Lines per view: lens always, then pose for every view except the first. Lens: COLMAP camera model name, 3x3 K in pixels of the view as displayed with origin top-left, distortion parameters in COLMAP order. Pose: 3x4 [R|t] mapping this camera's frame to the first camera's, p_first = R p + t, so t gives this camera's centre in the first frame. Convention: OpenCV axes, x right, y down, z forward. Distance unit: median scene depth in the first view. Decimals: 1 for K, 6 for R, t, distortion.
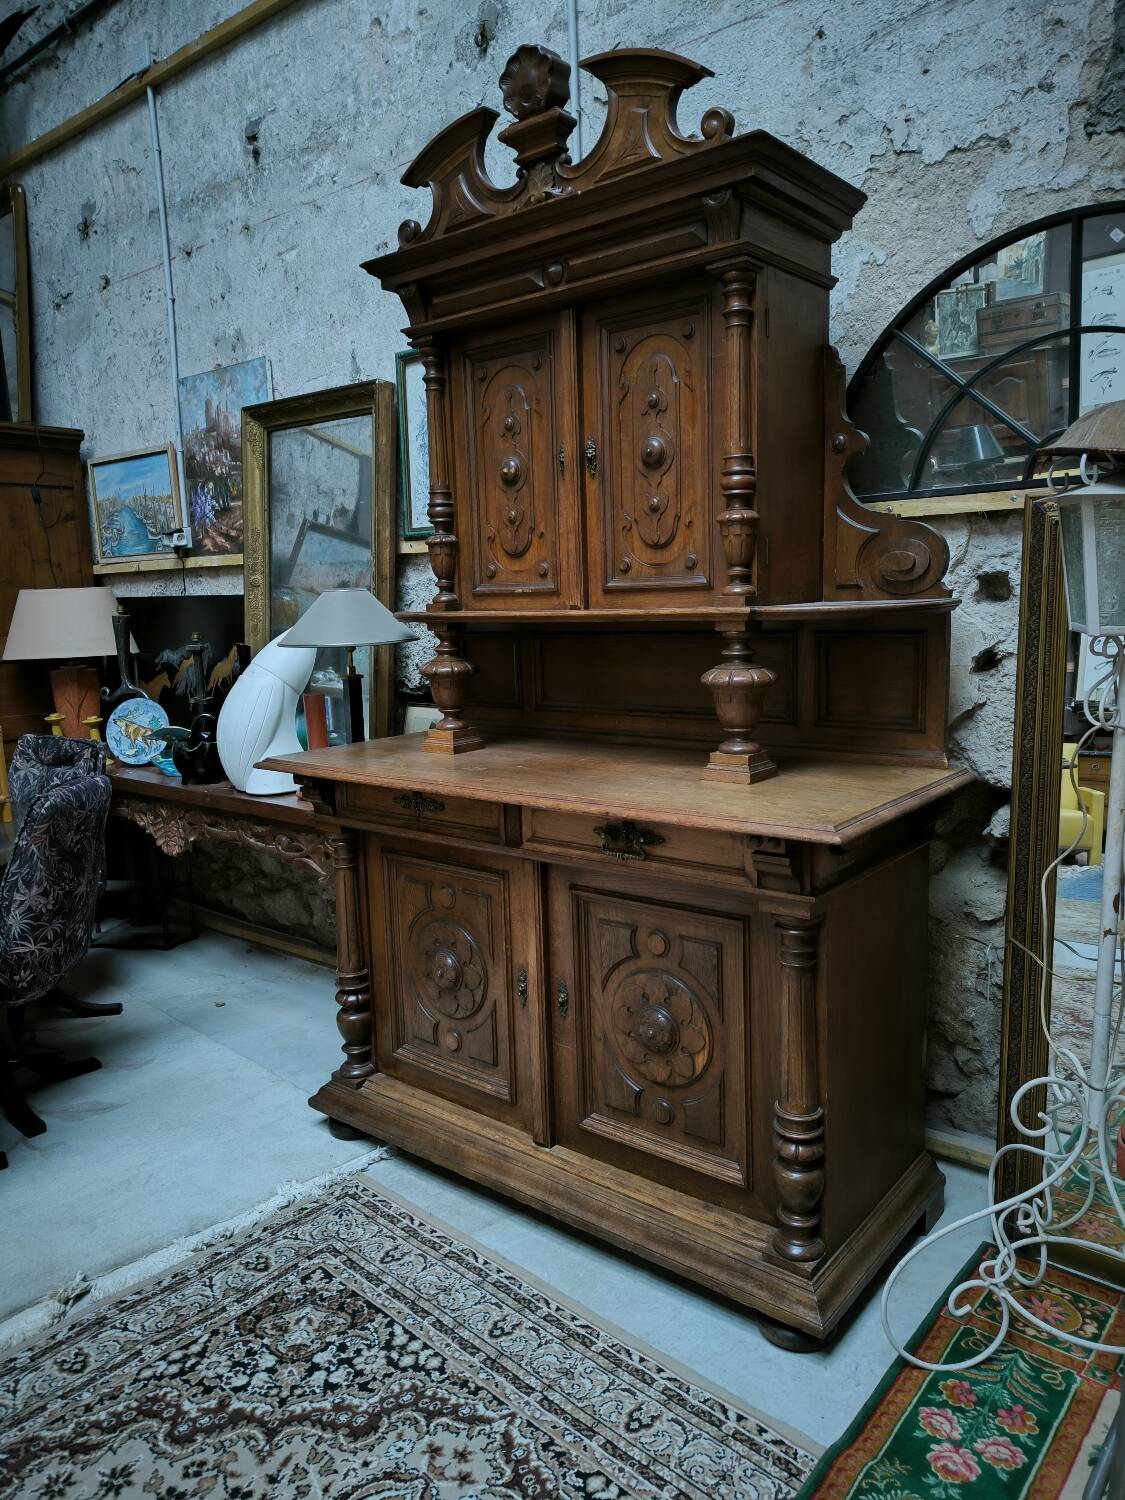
lens RADIAL K [[1053.4, 0, 560.0], [0, 1053.4, 751.1], [0, 0, 1]] dist [0.033719, -0.016883]
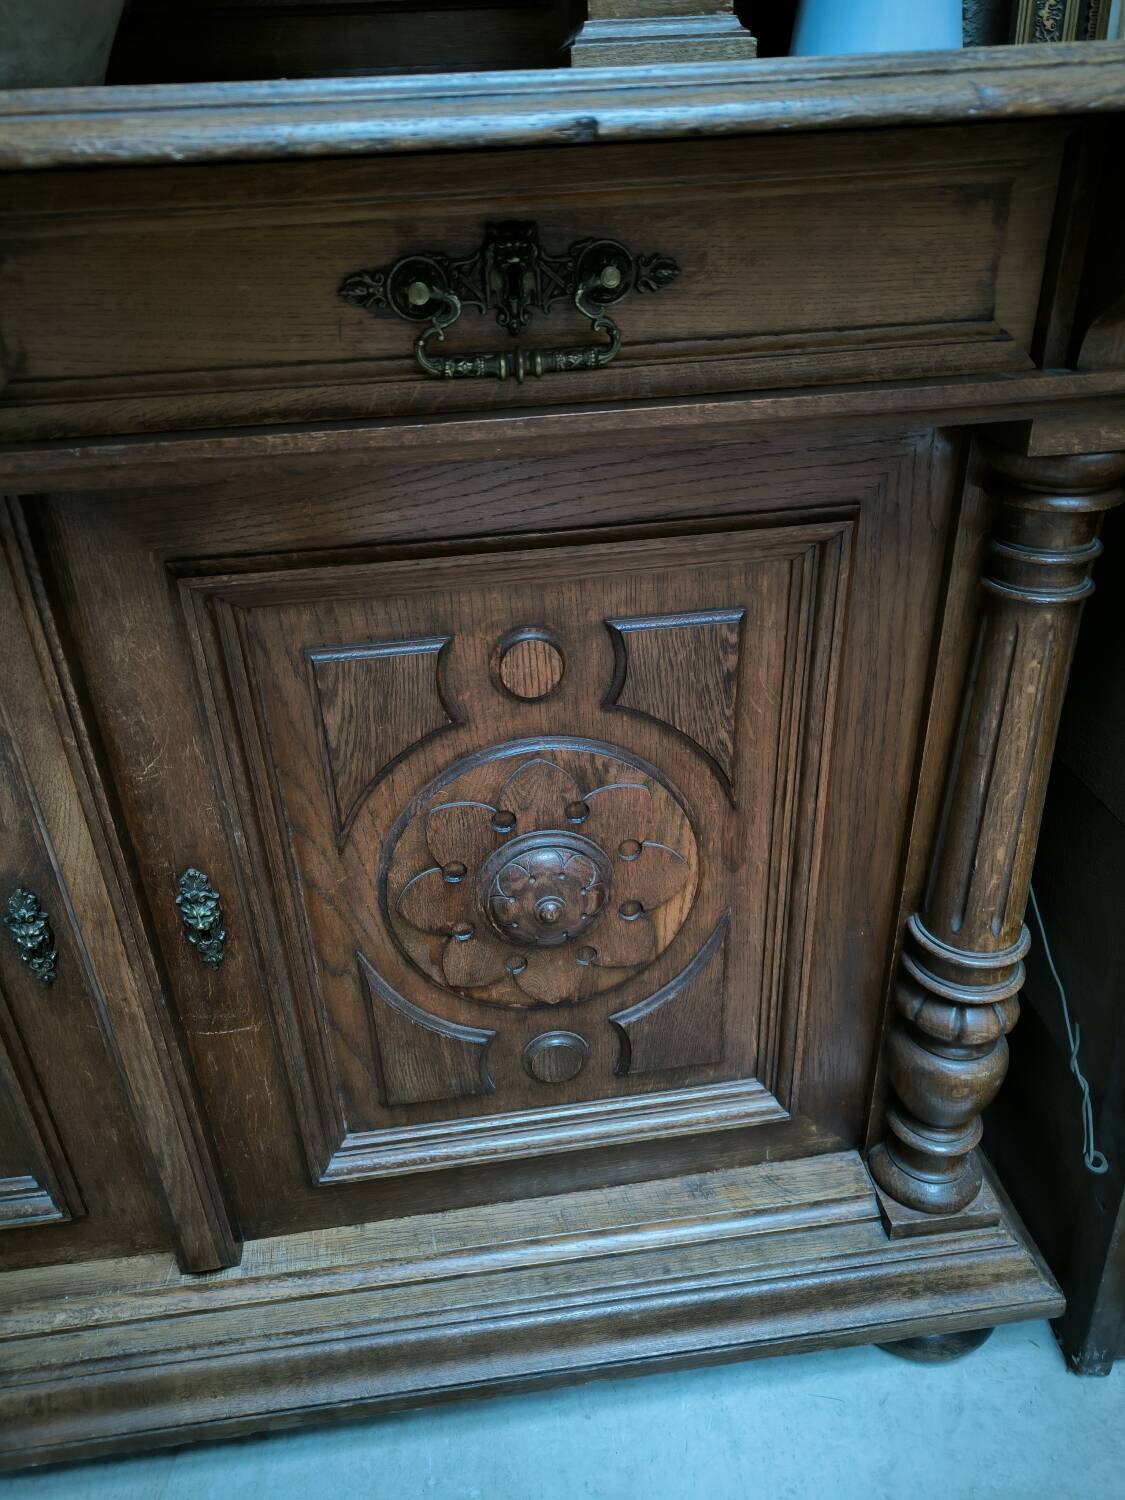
lens RADIAL K [[1053.4, 0, 543.4], [0, 1053.4, 742.7], [0, 0, 1]] dist [0.033719, -0.016883]
pose [[0.698226, -0.346479, 0.626444, -0.116290], [0.127759, 0.921334, 0.367181, 0.083261], [-0.704385, -0.176342, 0.687565, 0.751714]]
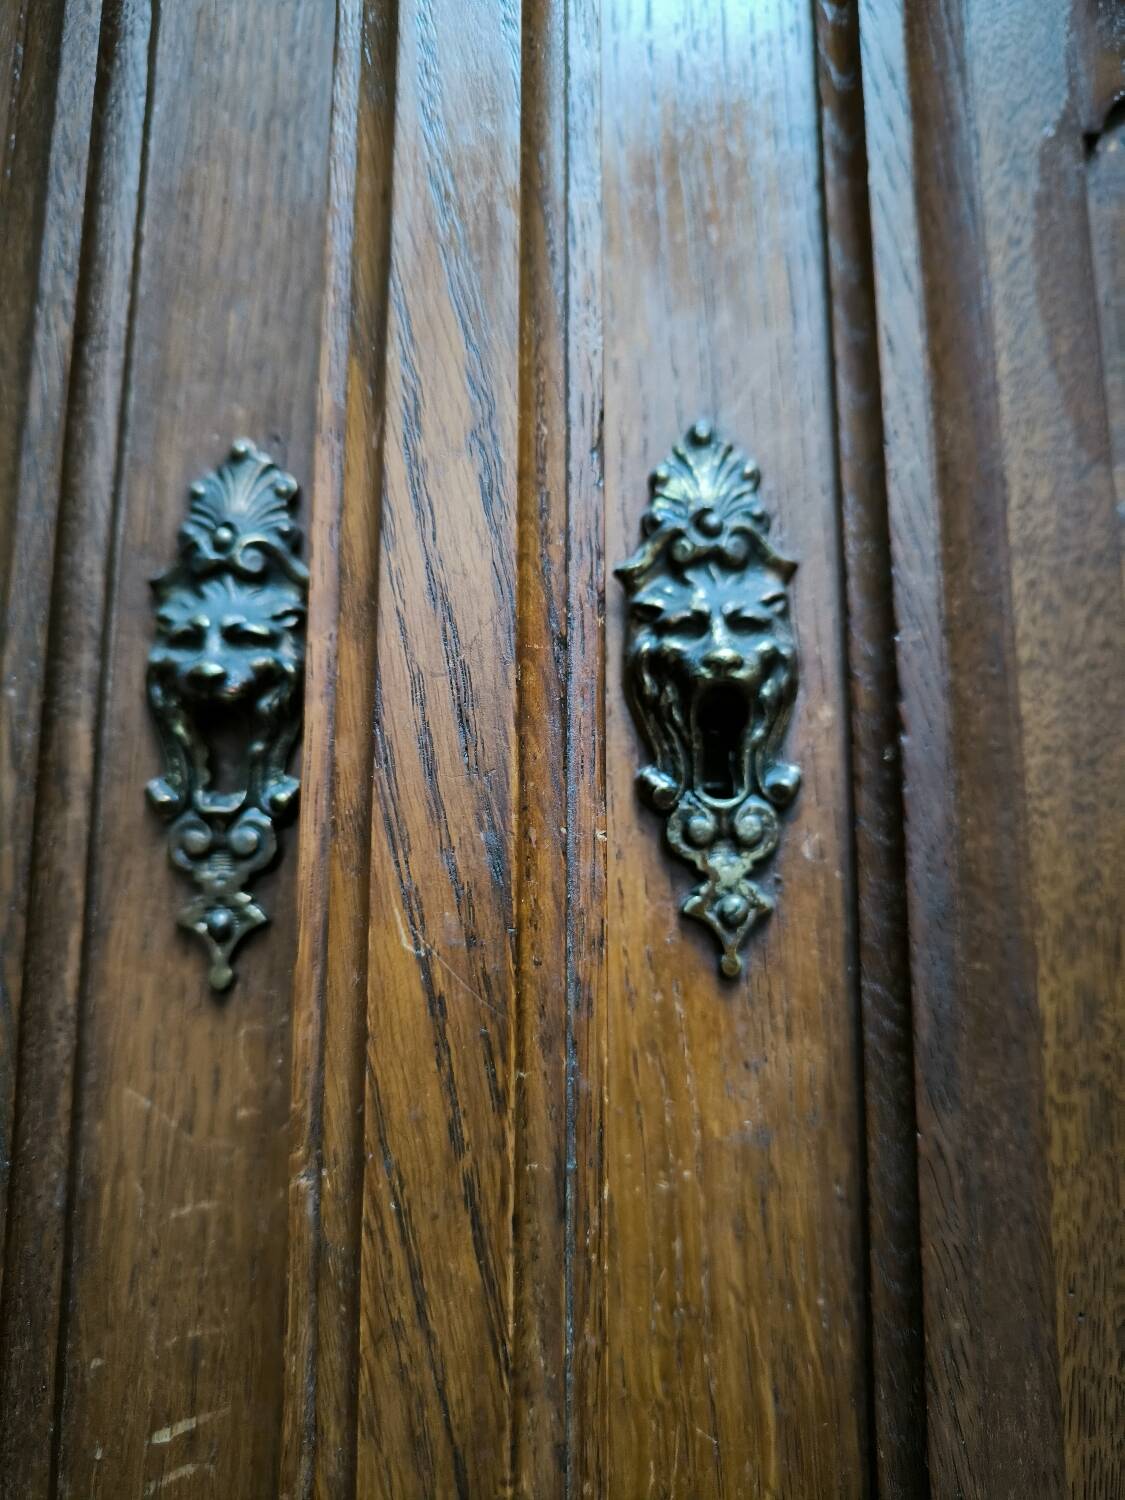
lens RADIAL K [[1053.4, 0, 565.3], [0, 1053.4, 769.3], [0, 0, 1]] dist [0.033719, -0.016883]
pose [[0.788070, 0.117520, 0.604264, -0.022578], [0.067608, 0.959146, -0.274713, -0.265602], [-0.611862, 0.257346, 0.747929, 0.998872]]
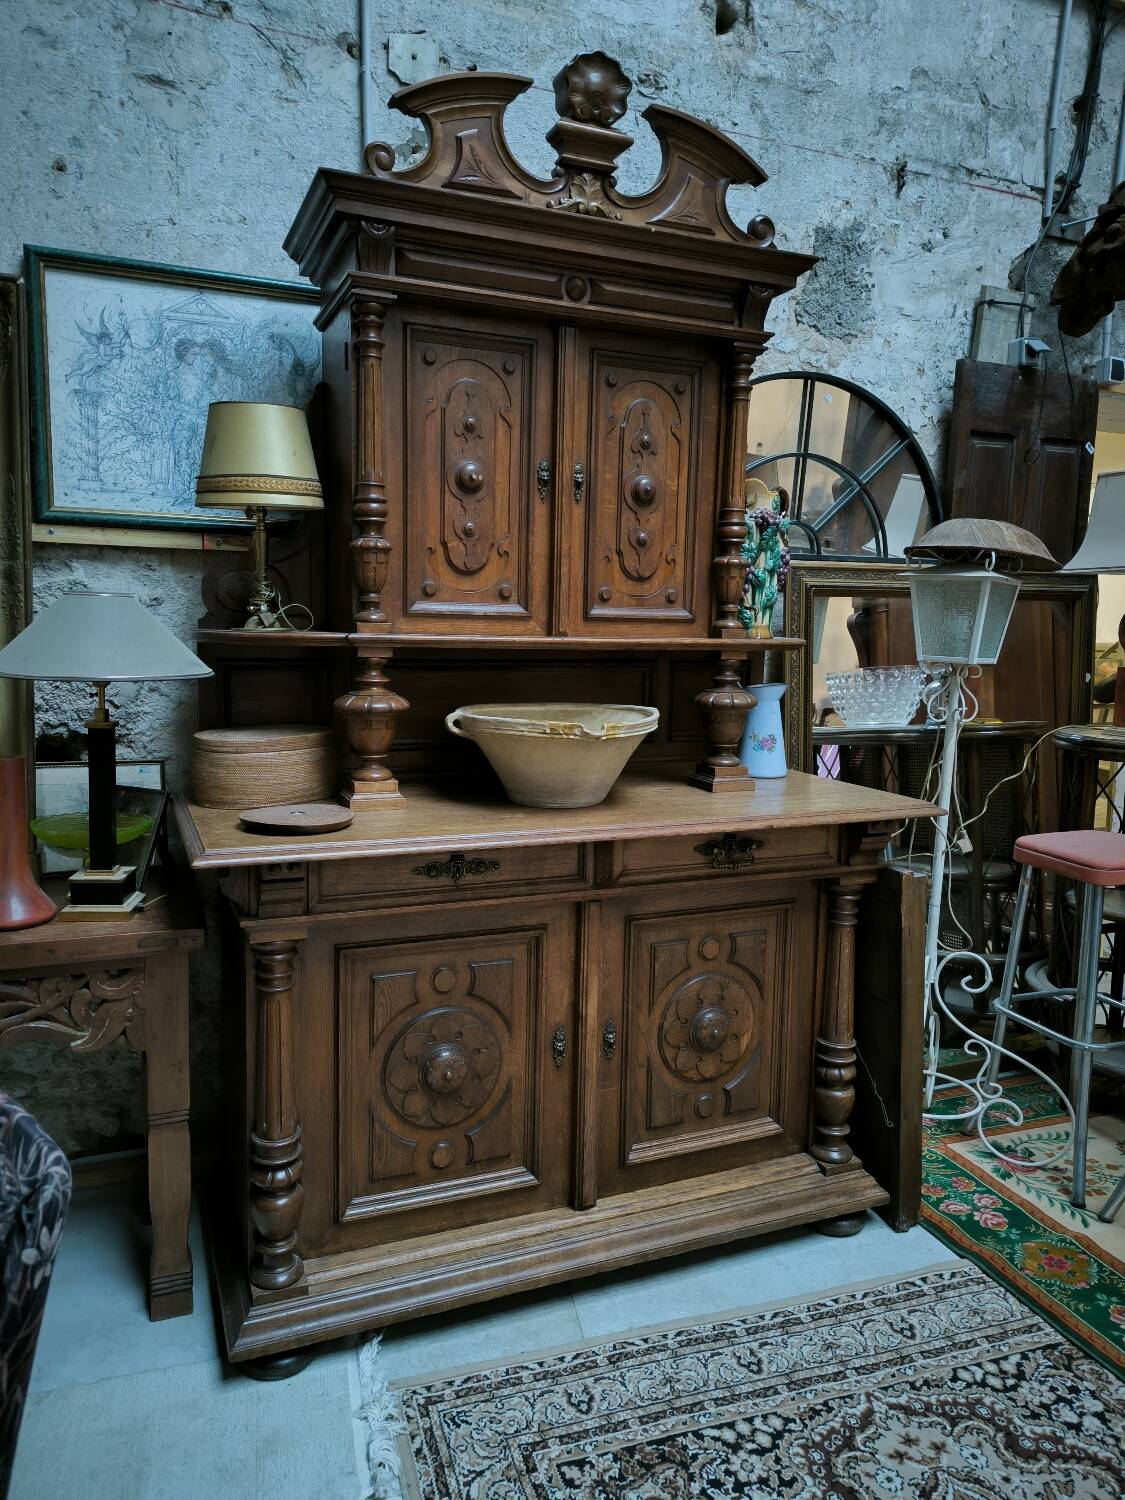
lens RADIAL K [[1053.4, 0, 559.8], [0, 1053.4, 745.5], [0, 0, 1]] dist [0.033719, -0.016883]
pose [[0.469508, -0.066001, 0.880458, -0.897591], [0.096631, 0.995053, 0.023062, -0.062010], [-0.877625, 0.074252, 0.473563, 0.596425]]
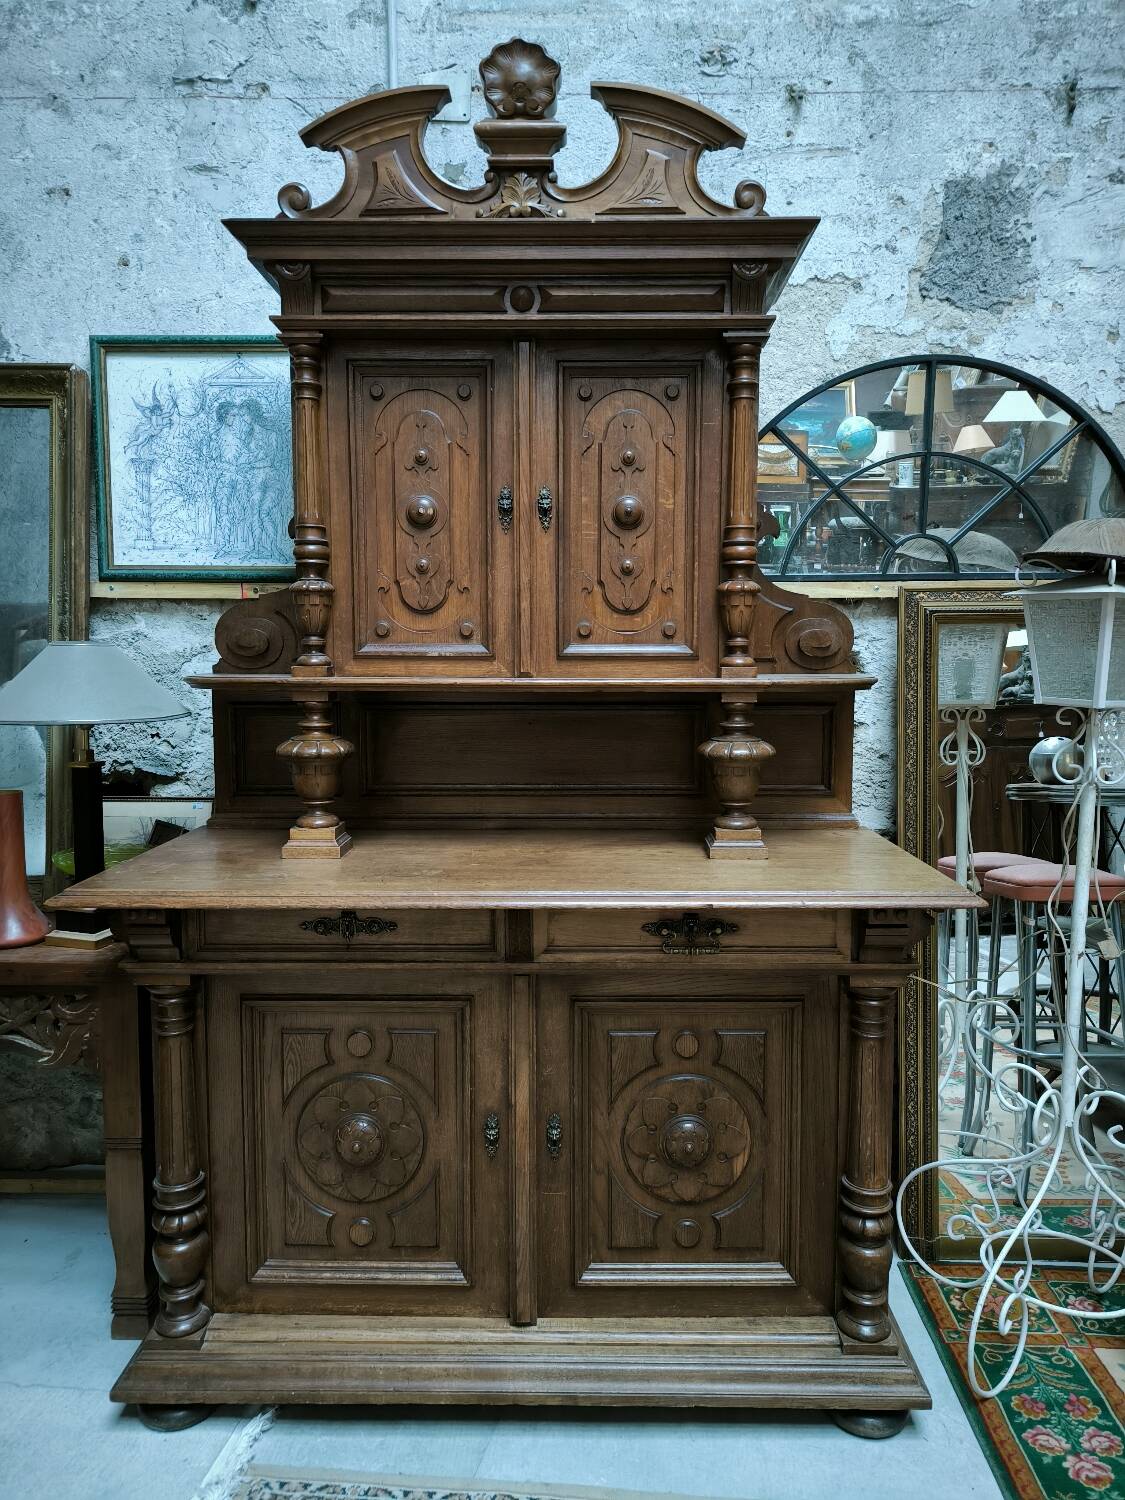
lens RADIAL K [[1053.4, 0, 574.6], [0, 1053.4, 742.6], [0, 0, 1]] dist [0.033719, -0.016883]
pose [[0.781315, -0.021812, 0.623756, -0.534488], [0.068056, 0.996407, -0.050404, -0.036560], [-0.620416, 0.081832, 0.779992, 0.321774]]
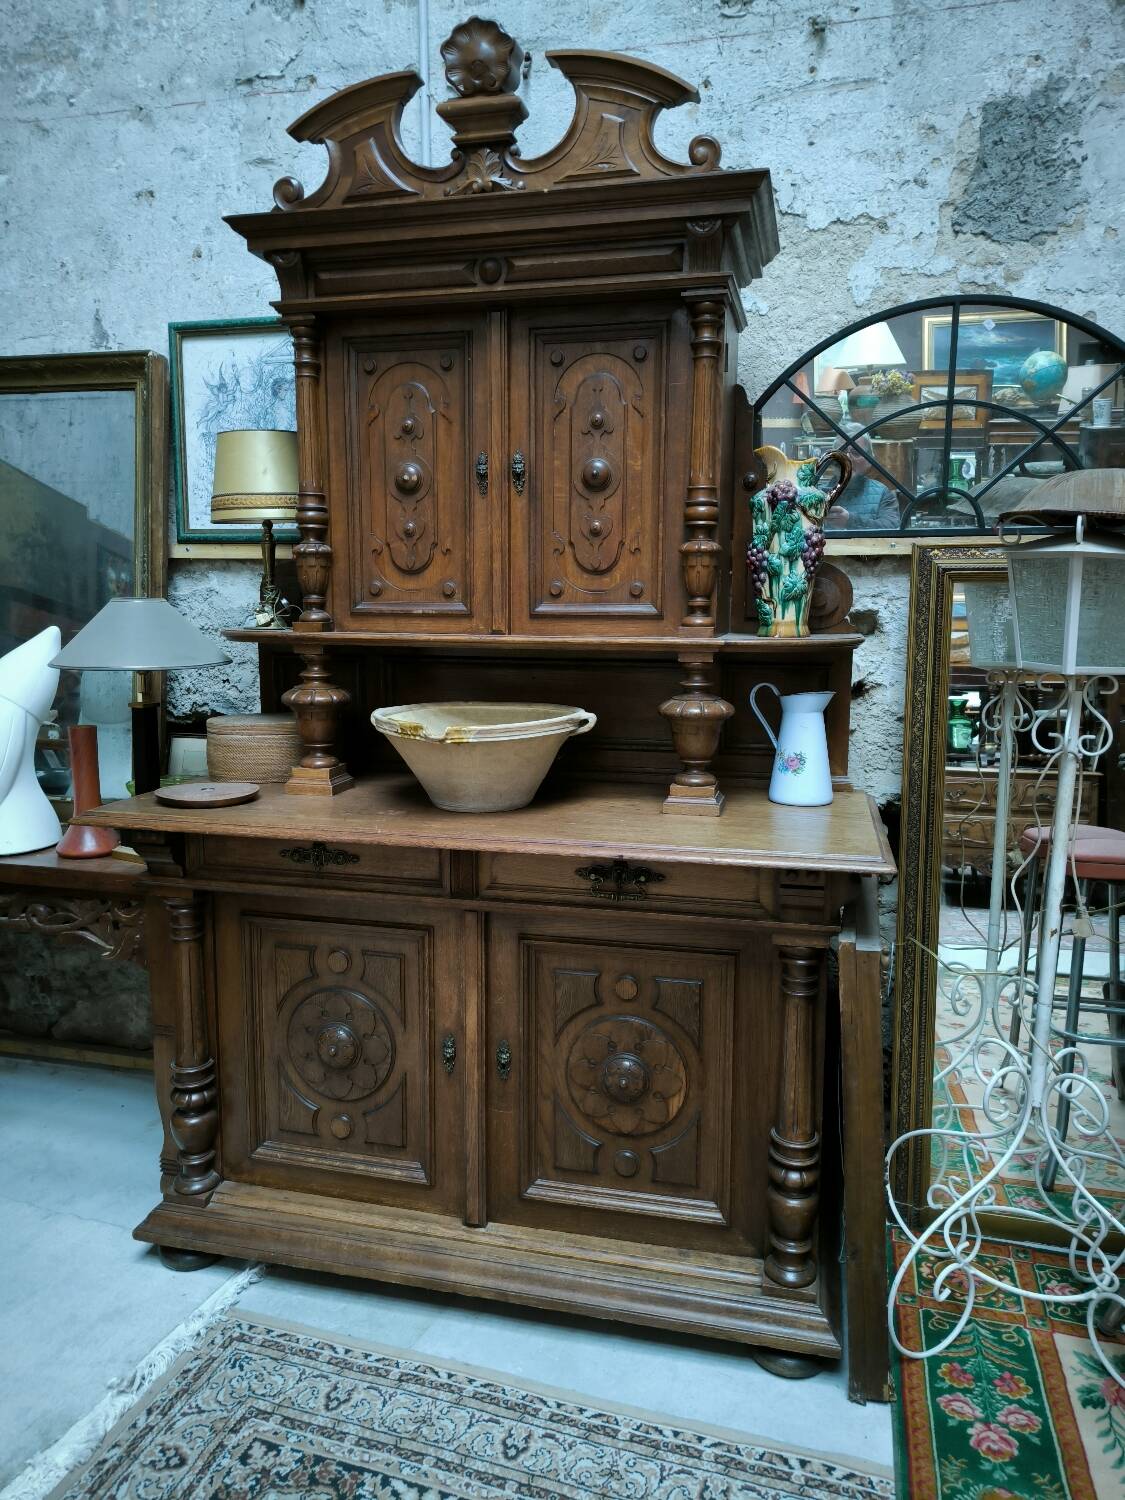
lens RADIAL K [[1053.4, 0, 562.6], [0, 1053.4, 745.7], [0, 0, 1]] dist [0.033719, -0.016883]
pose [[0.902450, -0.022984, 0.430181, -0.358197], [0.030806, 0.999462, -0.011227, -0.026676], [-0.429691, 0.023384, 0.902673, 0.154397]]
